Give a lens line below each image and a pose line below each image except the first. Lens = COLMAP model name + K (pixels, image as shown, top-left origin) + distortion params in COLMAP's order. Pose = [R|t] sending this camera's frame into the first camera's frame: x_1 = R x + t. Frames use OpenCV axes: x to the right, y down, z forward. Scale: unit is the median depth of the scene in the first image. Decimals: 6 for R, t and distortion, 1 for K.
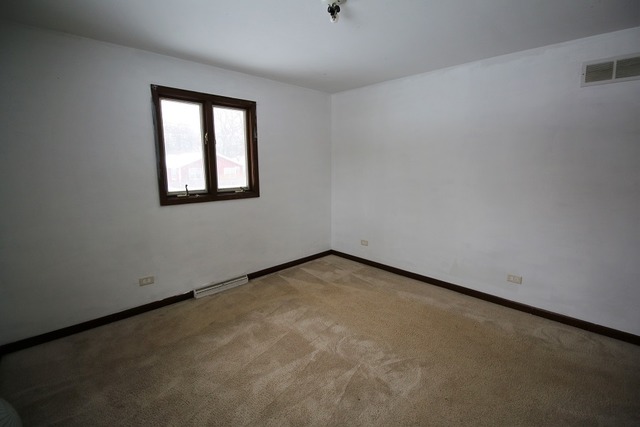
lens RADIAL K [[304.5, 0, 320.0], [0, 304.5, 213.5], [0, 0, 1]] dist [-0.002609, -0.000436]
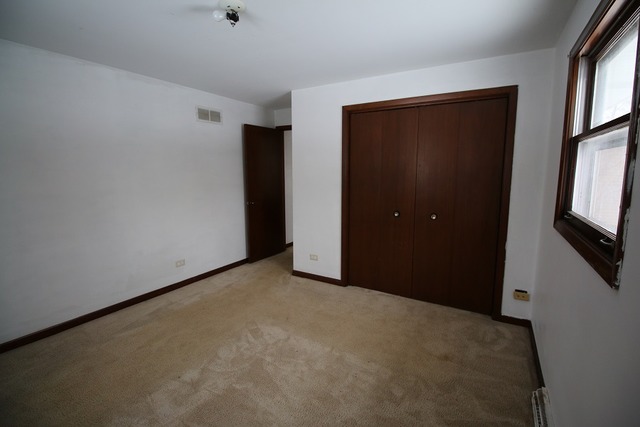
lens RADIAL K [[304.5, 0, 320.0], [0, 304.5, 213.5], [0, 0, 1]] dist [-0.002609, -0.000436]
pose [[-0.266360, -0.137948, 0.953951, -0.884066], [0.171492, 0.967133, 0.187737, -0.154028], [-0.948495, 0.213600, -0.233948, 0.914288]]
